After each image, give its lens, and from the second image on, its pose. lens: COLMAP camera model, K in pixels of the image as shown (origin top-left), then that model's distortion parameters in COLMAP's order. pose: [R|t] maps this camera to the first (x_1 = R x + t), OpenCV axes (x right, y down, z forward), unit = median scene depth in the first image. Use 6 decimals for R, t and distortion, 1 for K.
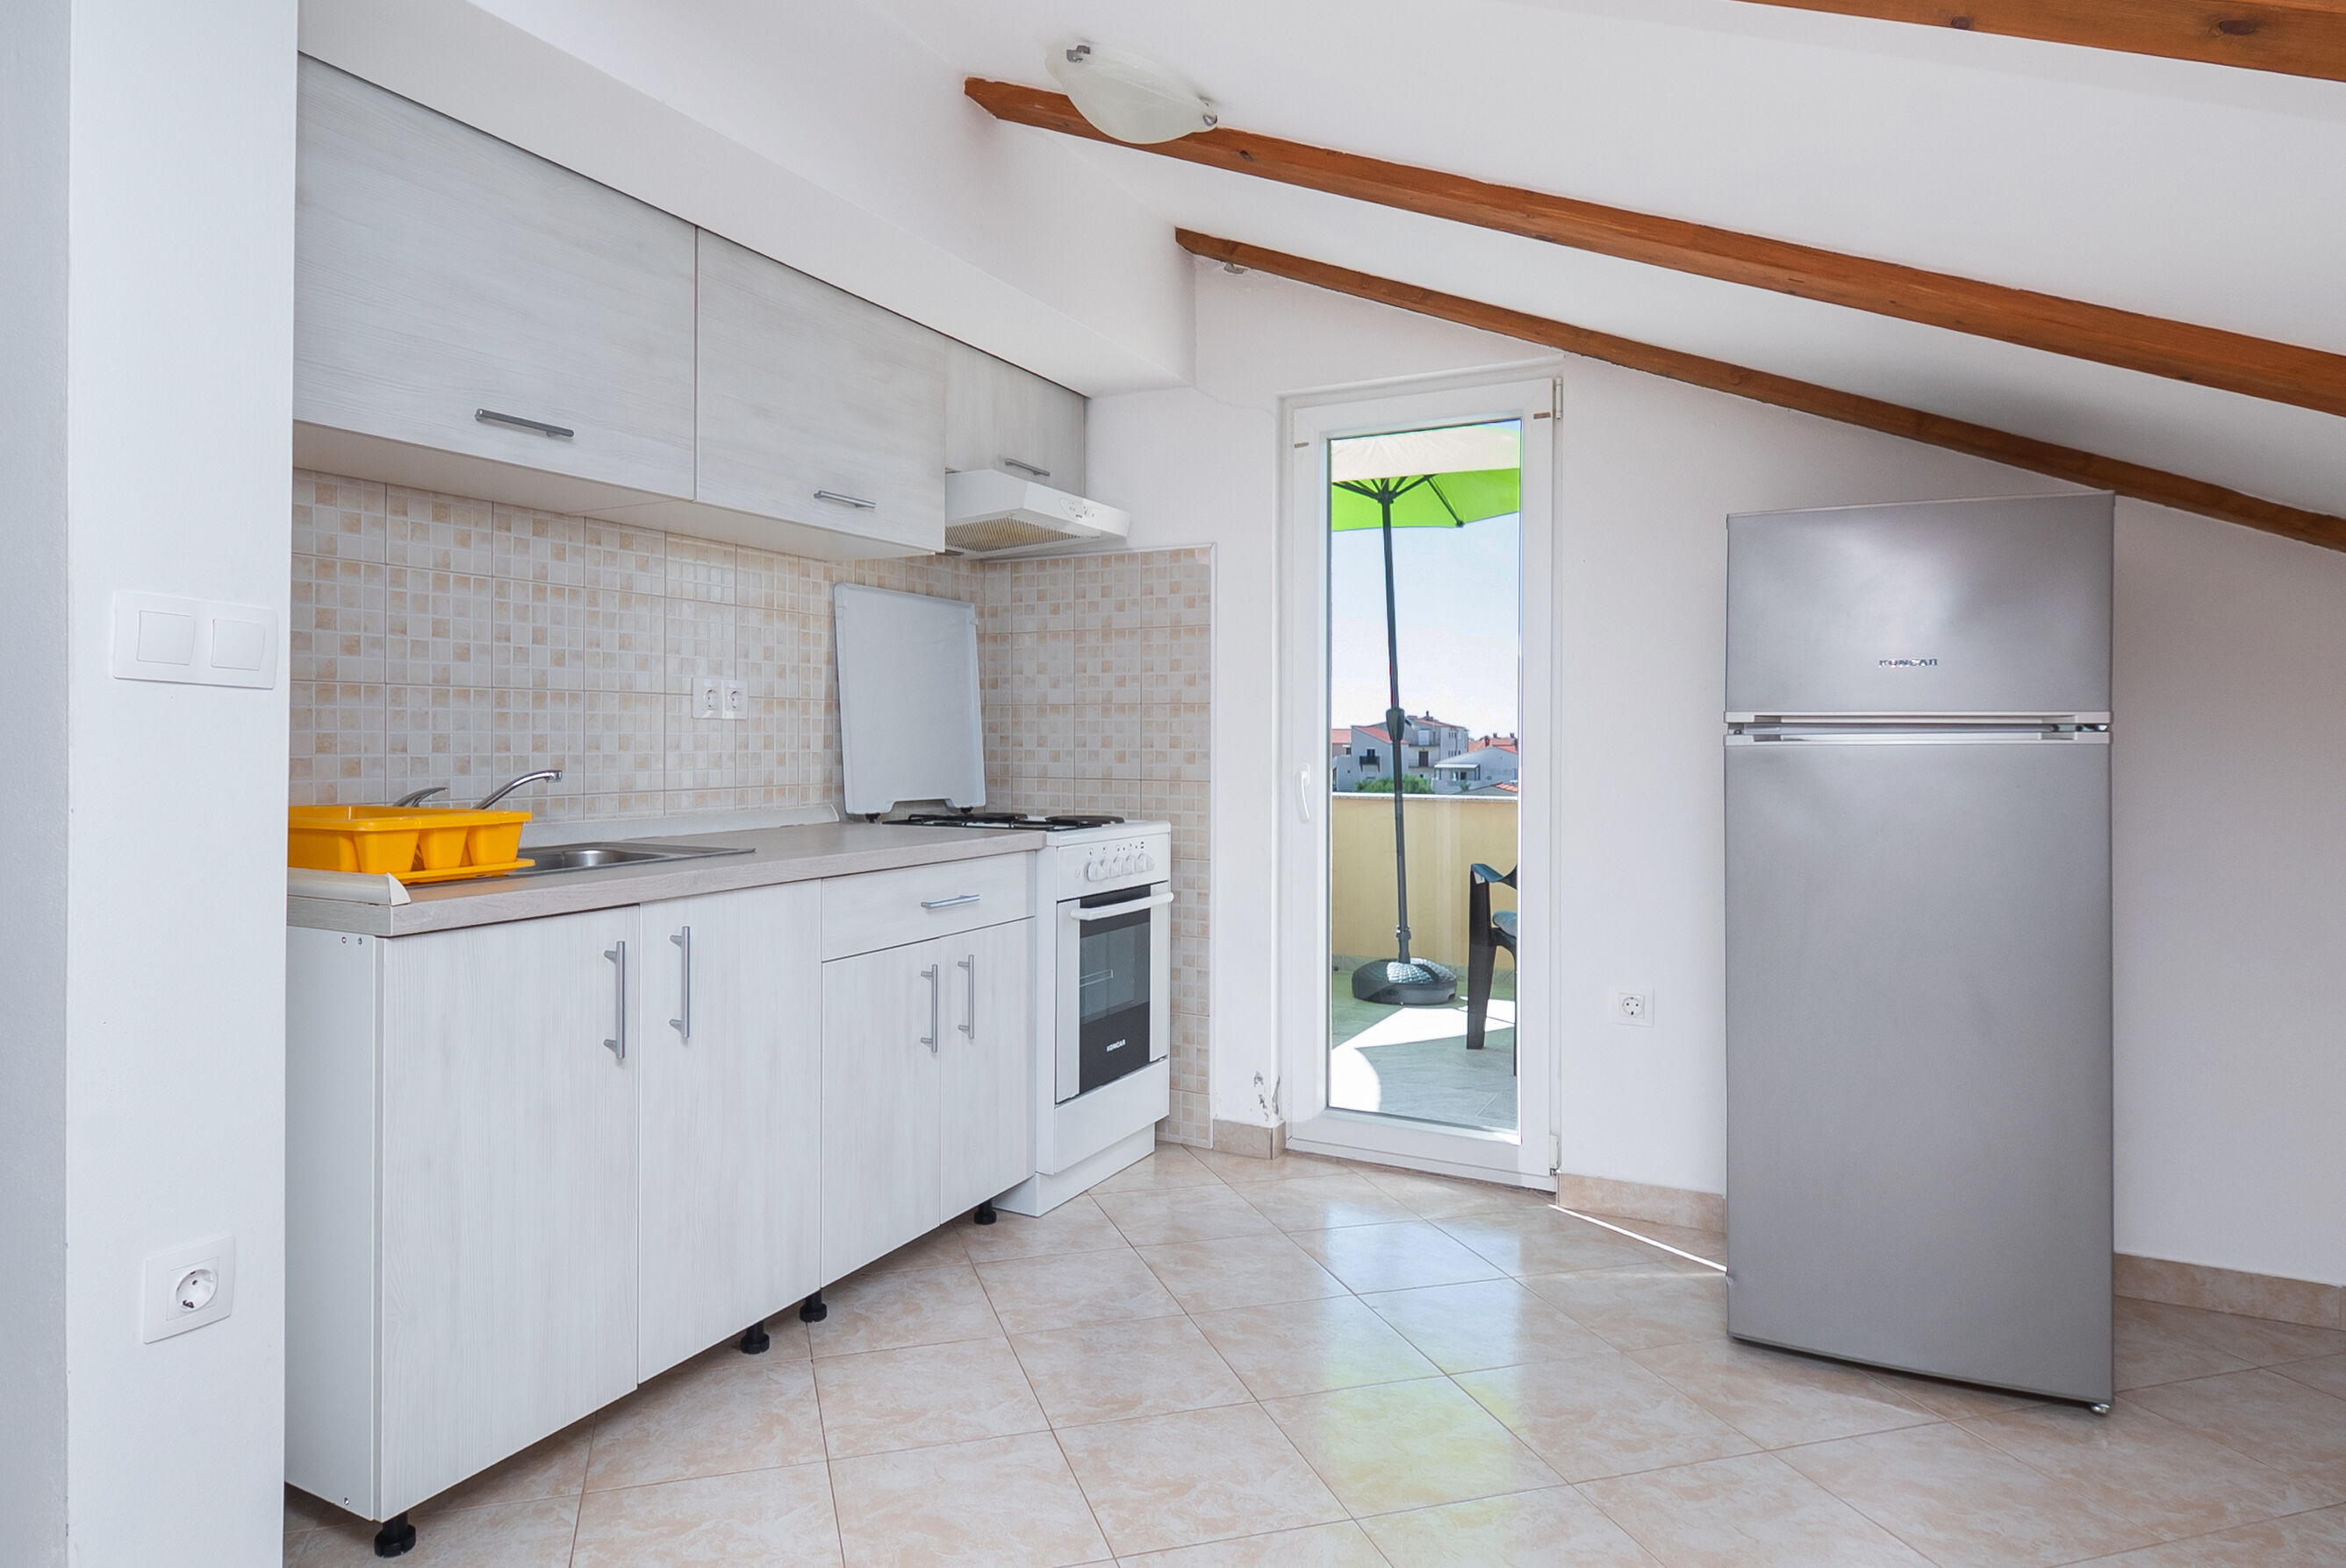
lens RADIAL K [[1352.7, 0, 1042.0], [0, 1352.7, 739.7], [0, 0, 1]] dist [0.000607, -0.011300]
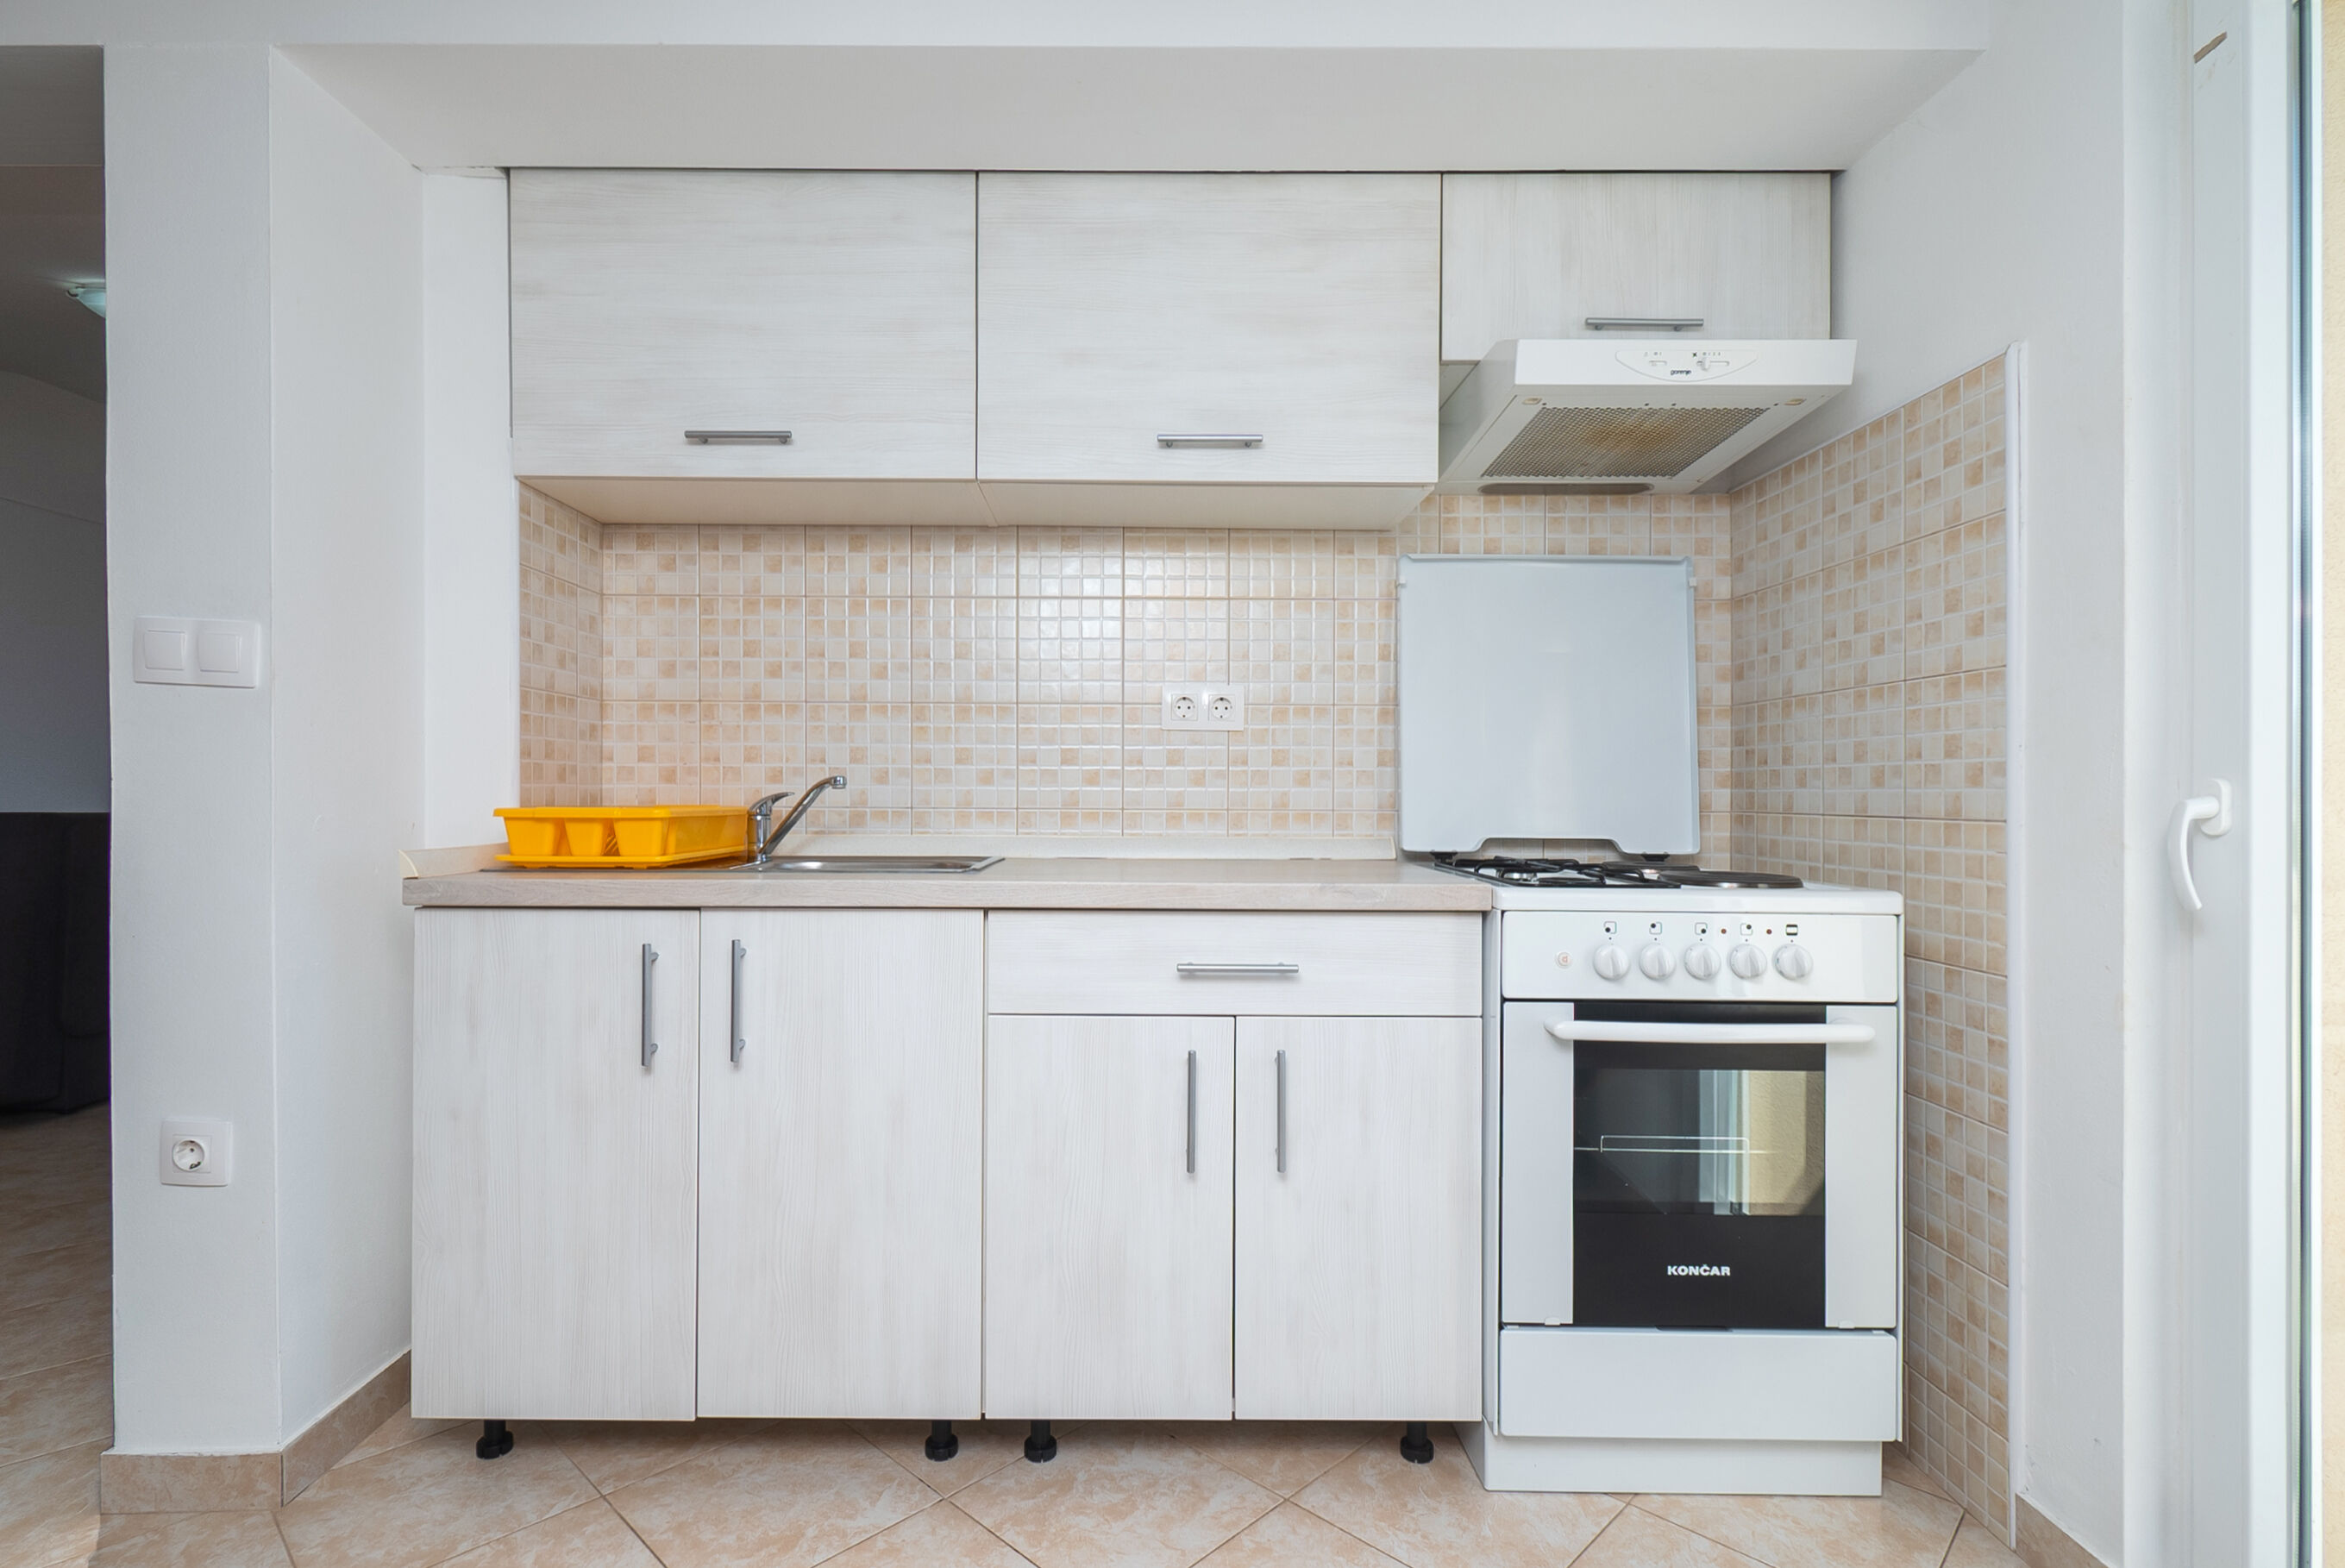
lens RADIAL K [[1134.0, 0, 1160.4], [0, 1134.0, 802.3], [0, 0, 1]] dist [0.003526, 0.000193]
pose [[0.514706, 0.007481, -0.857334, 0.347629], [-0.007215, 0.999964, 0.004394, 0.025963], [0.857336, 0.003924, 0.514742, 0.550024]]
